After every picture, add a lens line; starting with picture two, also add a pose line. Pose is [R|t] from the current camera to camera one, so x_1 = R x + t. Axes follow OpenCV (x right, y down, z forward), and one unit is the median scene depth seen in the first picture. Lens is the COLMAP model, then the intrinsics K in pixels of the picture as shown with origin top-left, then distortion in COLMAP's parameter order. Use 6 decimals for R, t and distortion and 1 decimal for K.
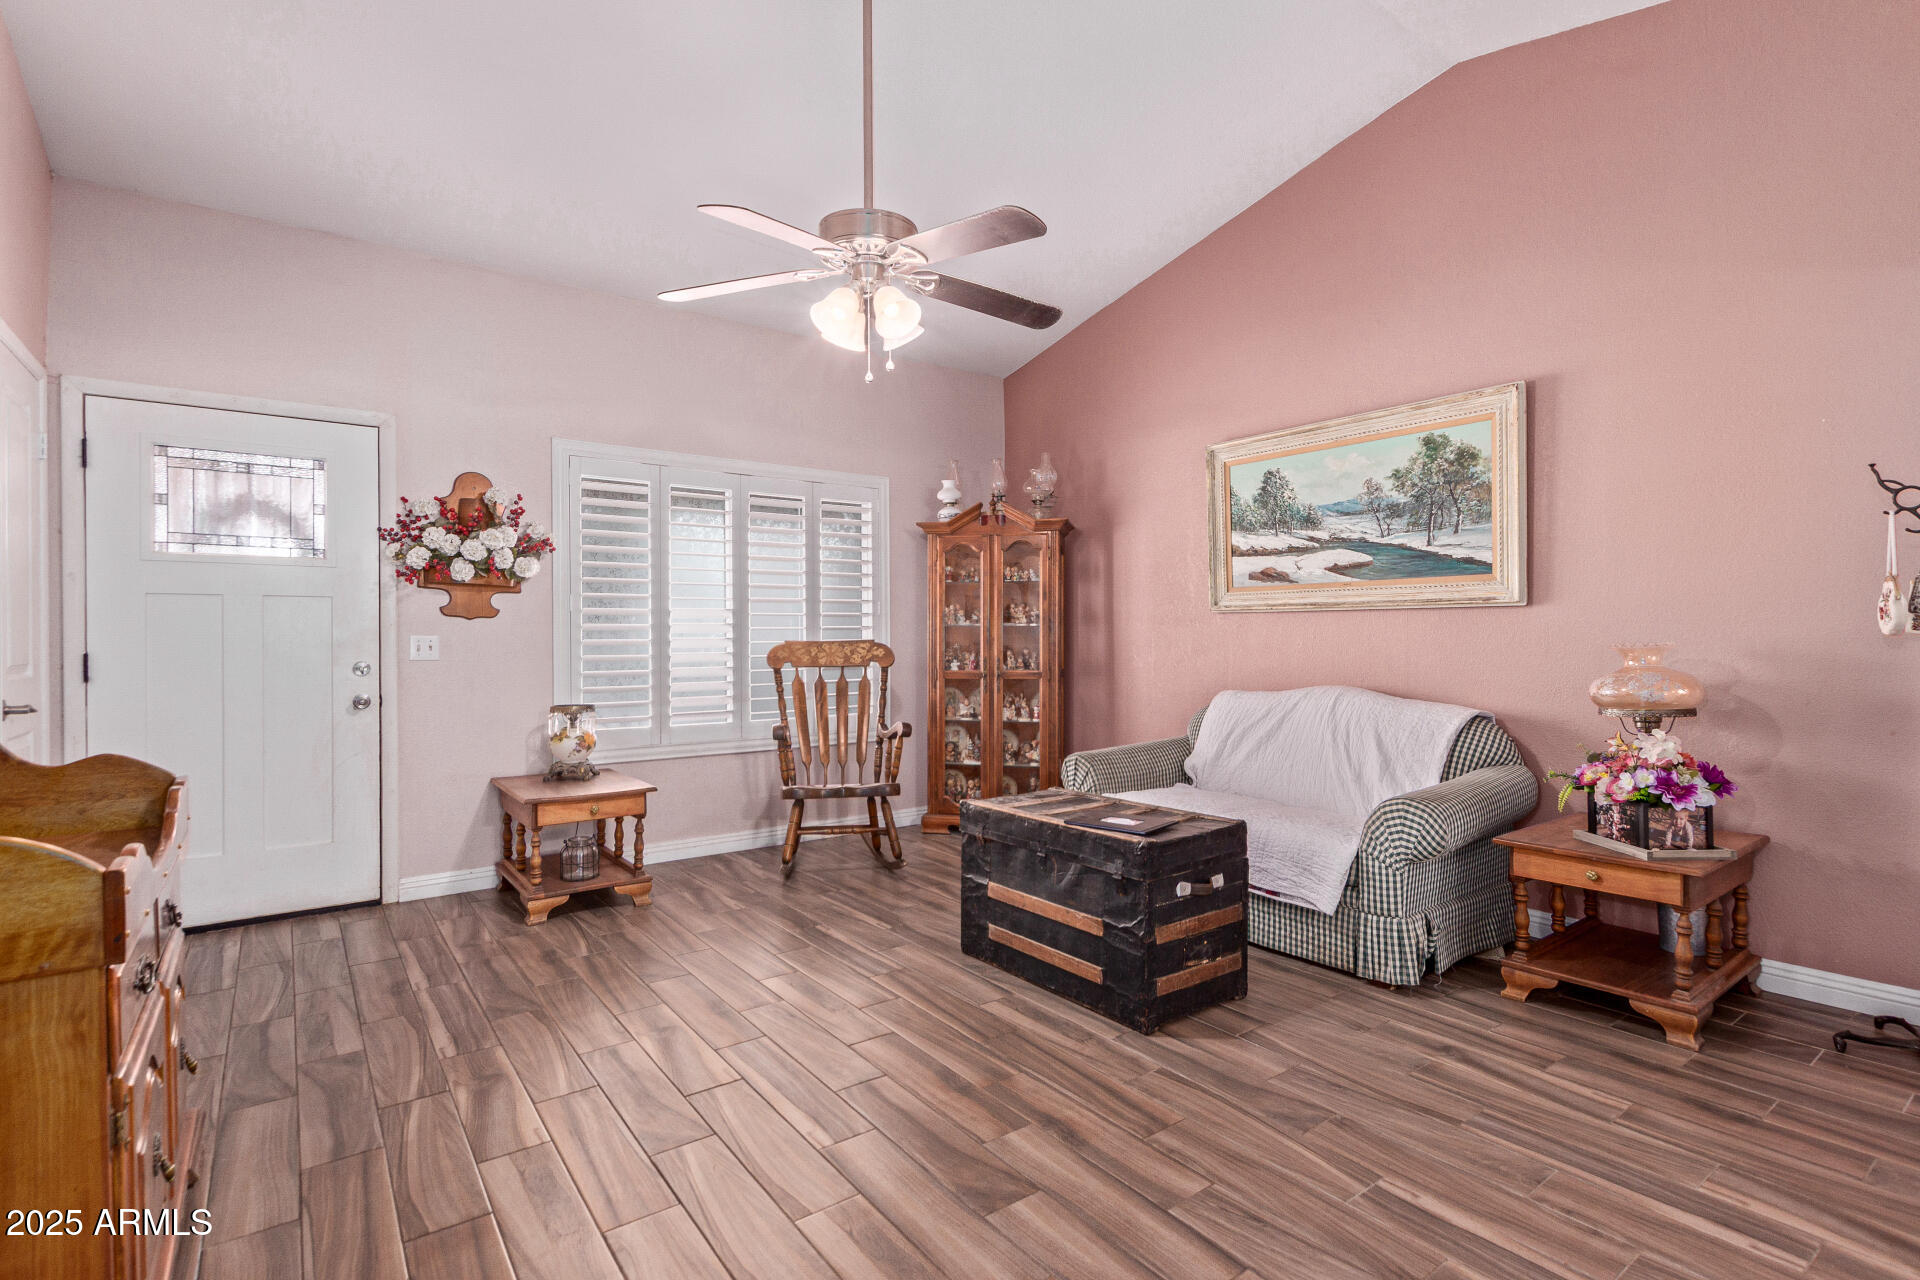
lens RADIAL K [[914.1, 0, 956.6], [0, 914.1, 643.3], [0, 0, 1]] dist [0.009240, 0.000206]
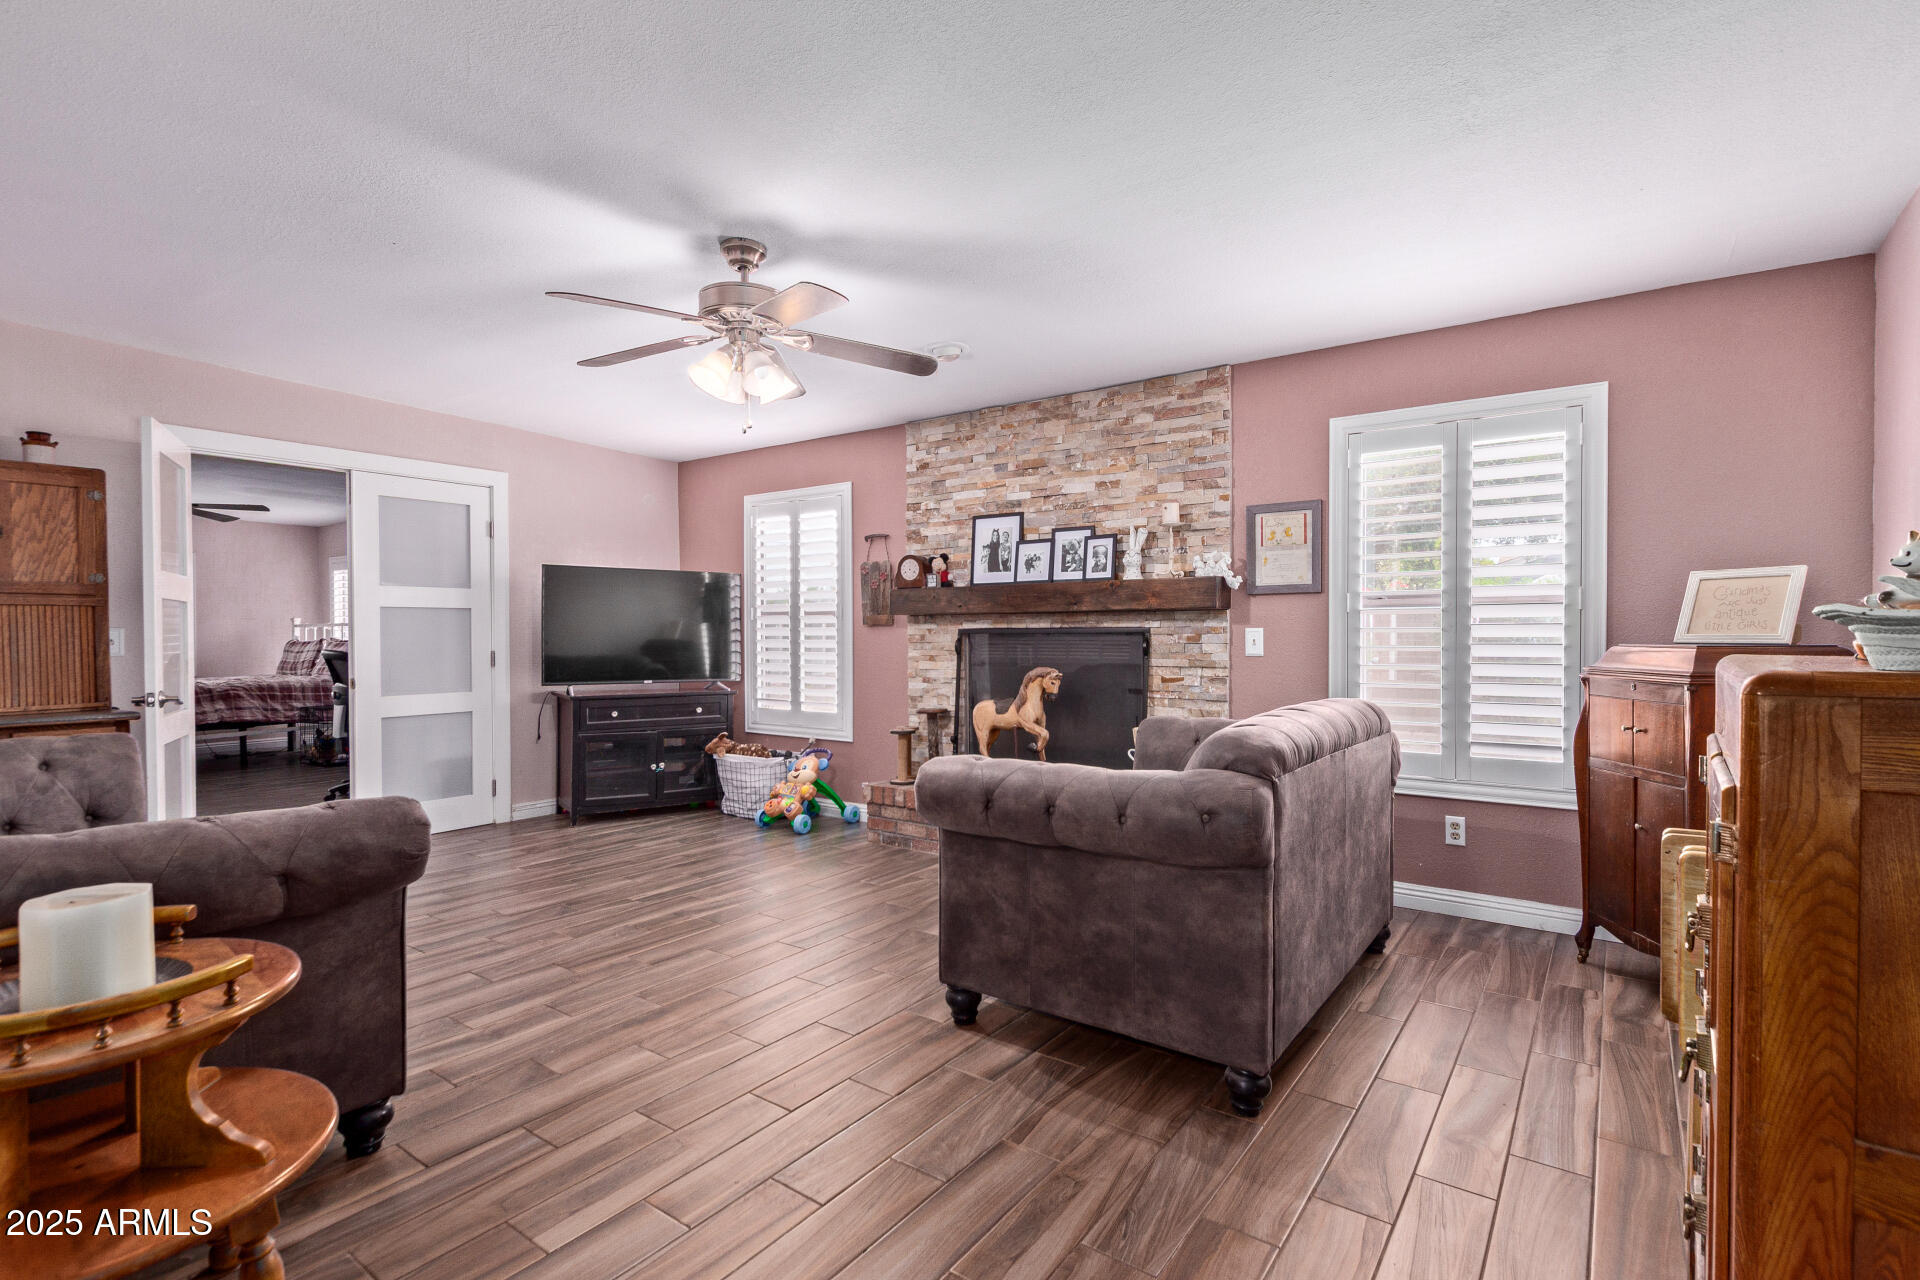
lens RADIAL K [[914.1, 0, 956.6], [0, 914.1, 643.3], [0, 0, 1]] dist [0.009240, 0.000206]
pose [[-0.309559, -0.005976, 0.950861, -1.744869], [0.007099, 0.999938, 0.008595, -0.004474], [-0.950854, 0.009411, -0.309497, 0.944521]]
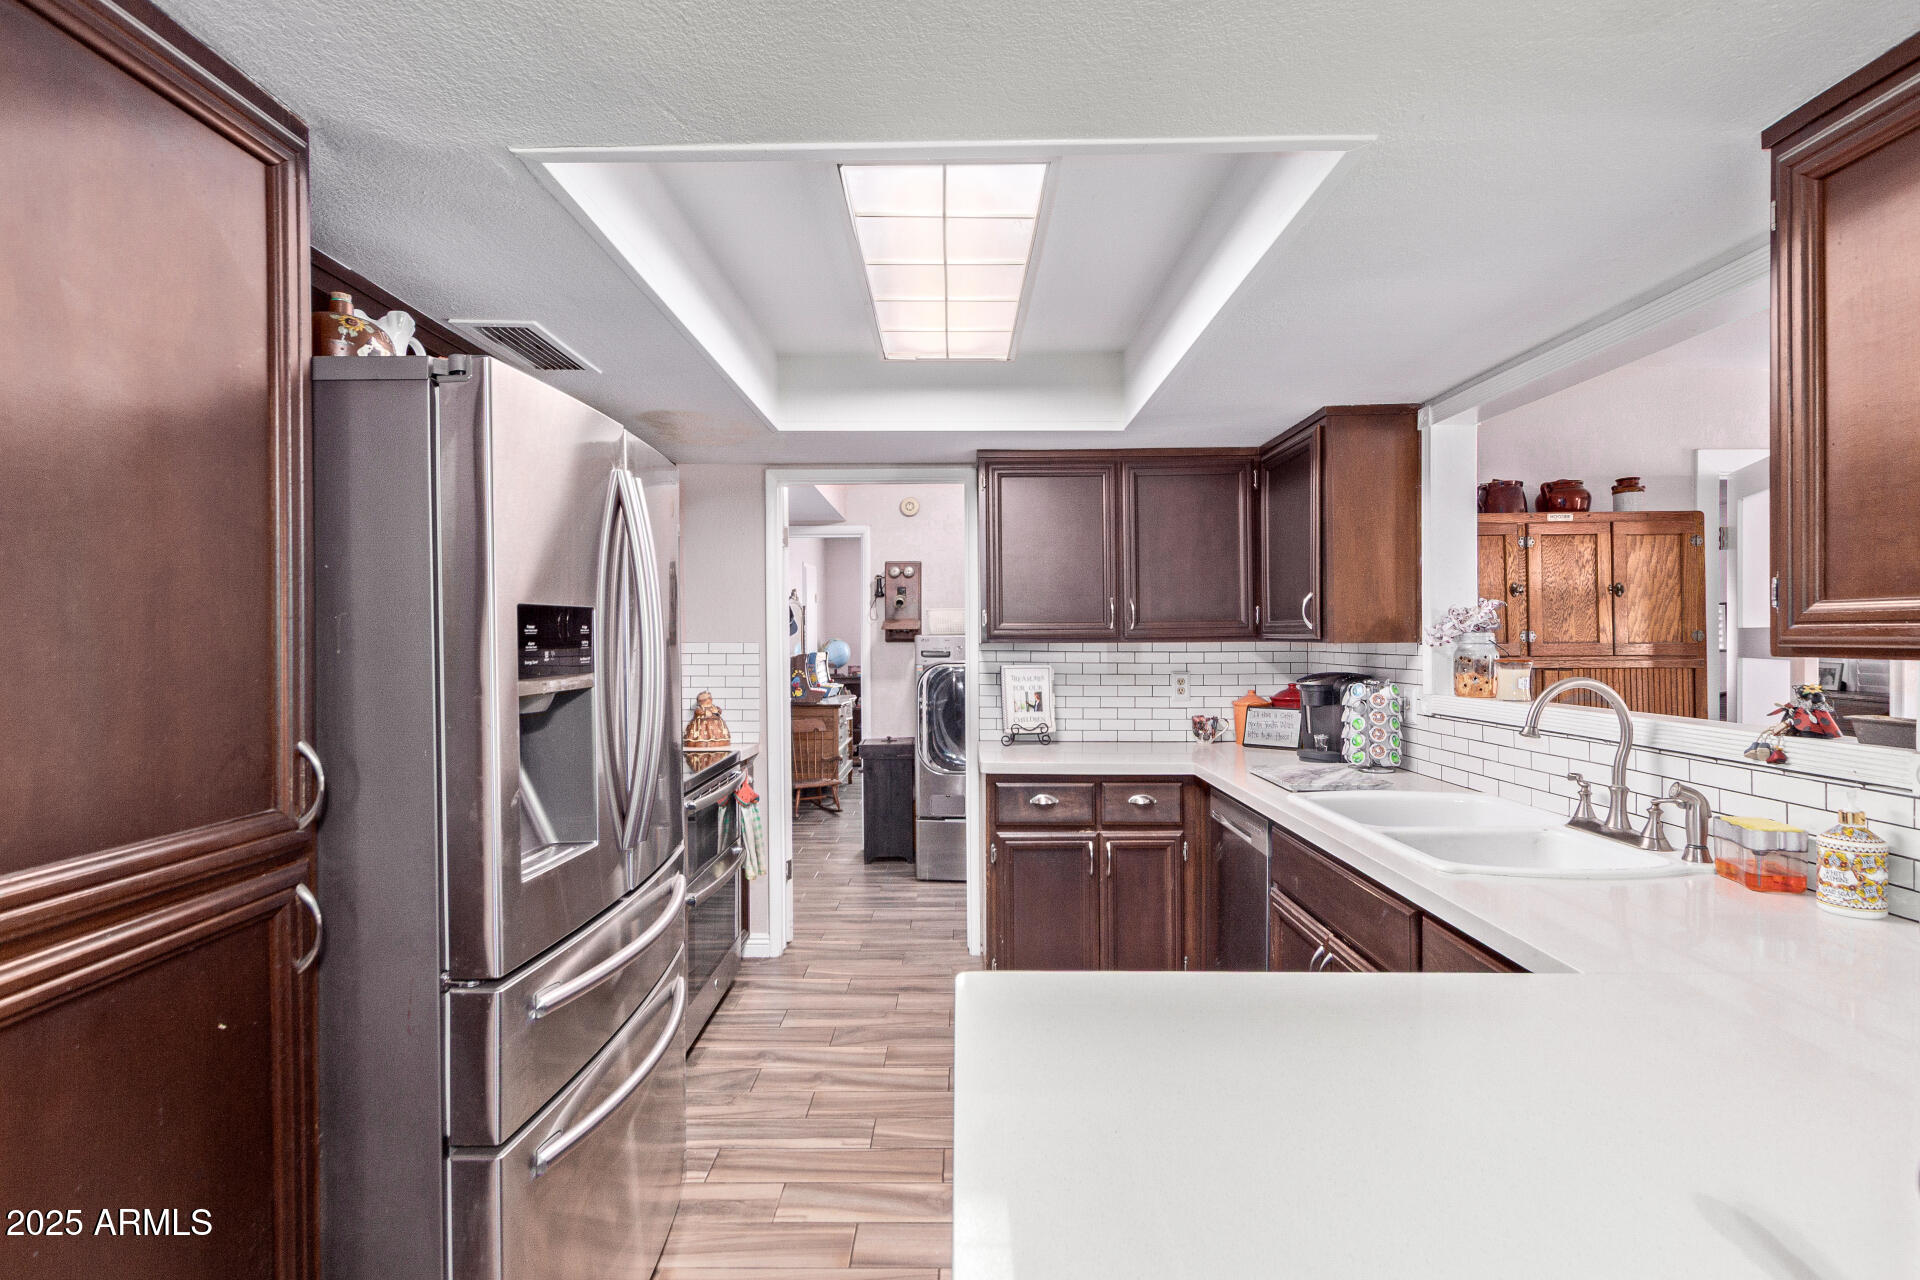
lens RADIAL K [[914.1, 0, 956.6], [0, 914.1, 643.3], [0, 0, 1]] dist [0.009240, 0.000206]
pose [[0.595328, -0.003656, 0.803475, -1.487097], [0.004339, 0.999990, 0.001336, -0.139936], [-0.803471, 0.002691, 0.595338, 2.214681]]
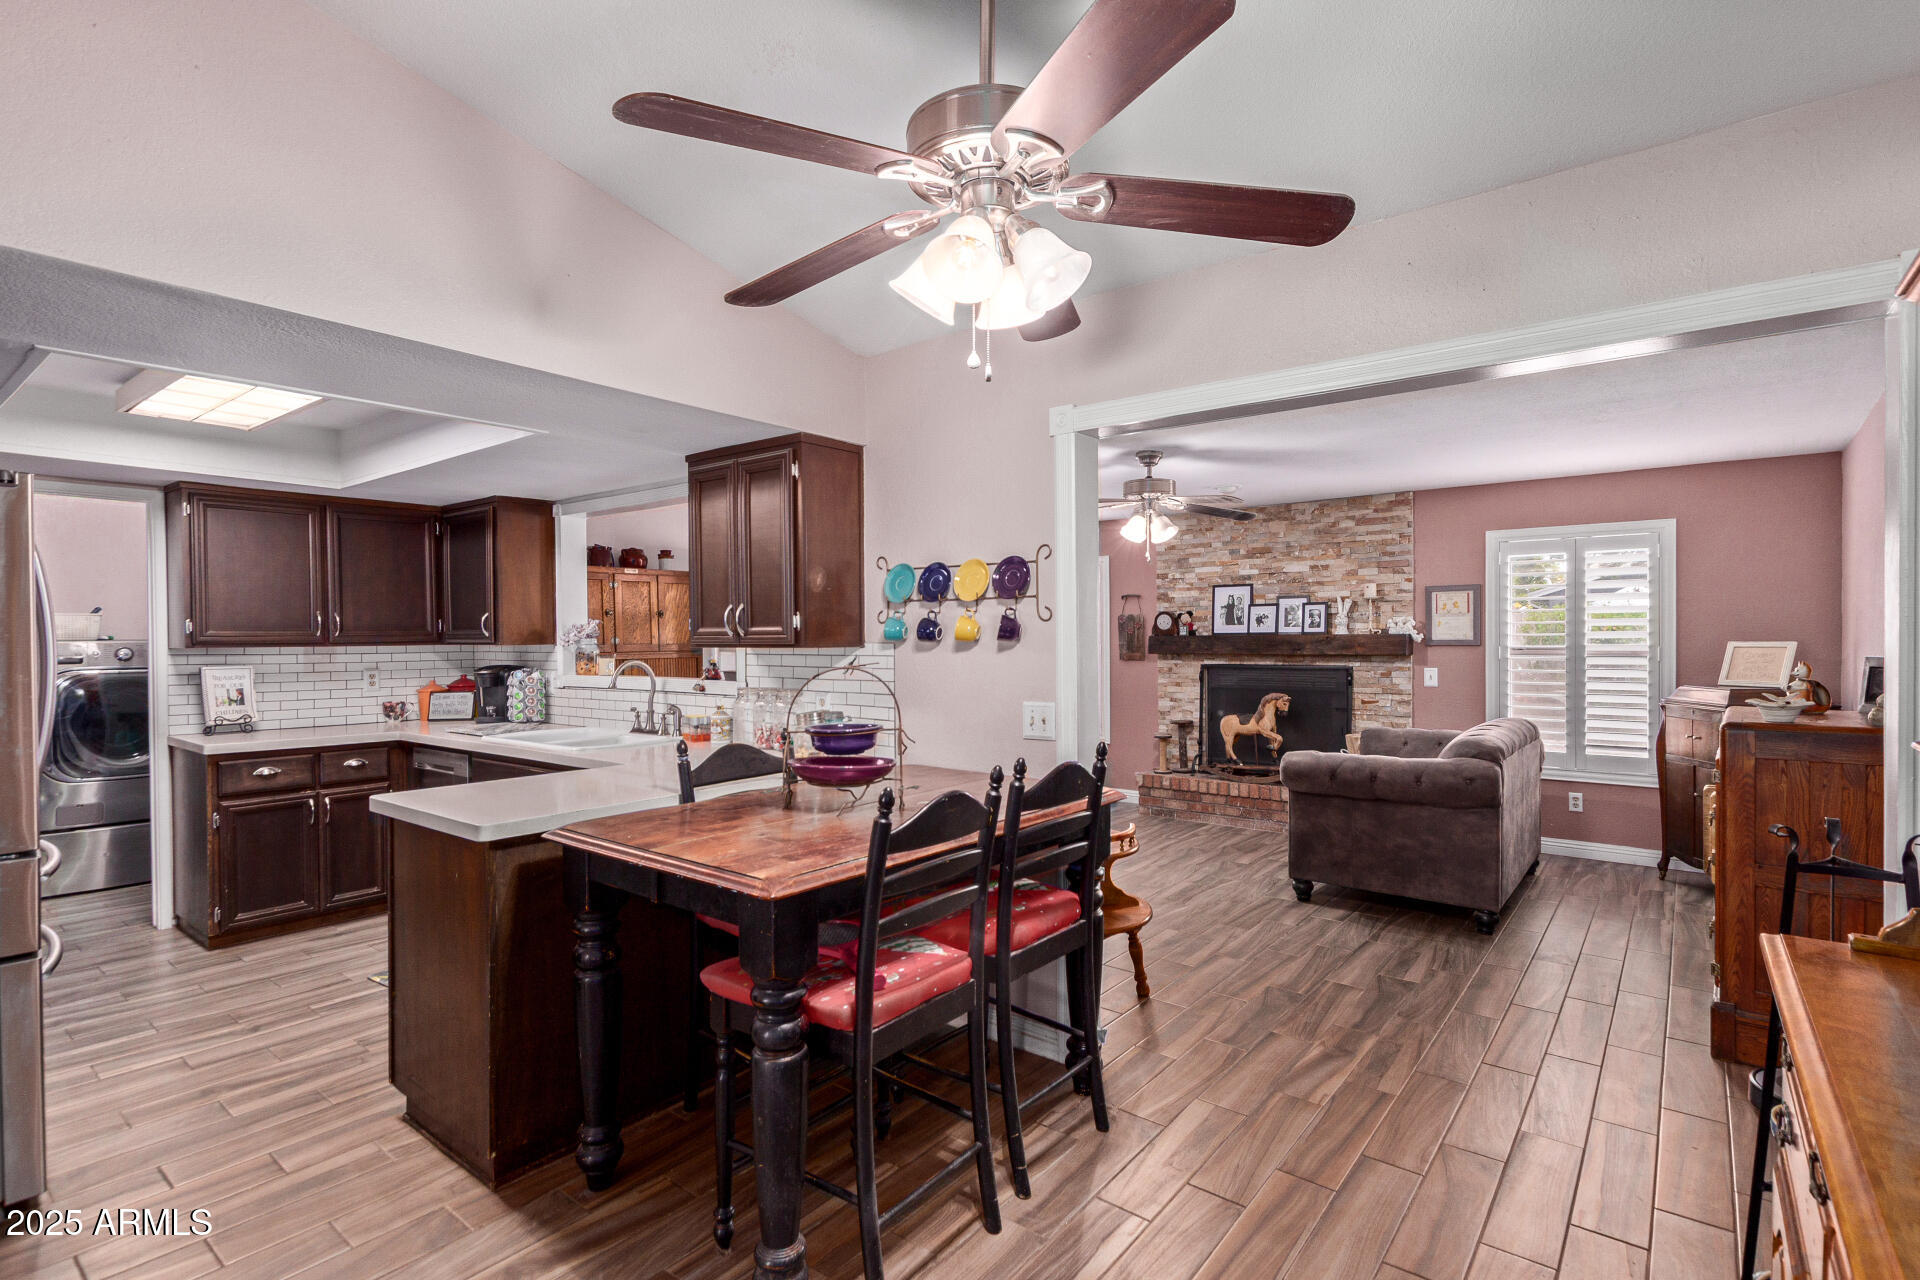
lens RADIAL K [[914.1, 0, 956.6], [0, 914.1, 643.3], [0, 0, 1]] dist [0.009240, 0.000206]
pose [[-0.263723, -0.002340, 0.964596, -2.599640], [0.010310, 0.999933, 0.005244, -0.141248], [-0.964543, 0.011328, -0.263681, 2.093709]]
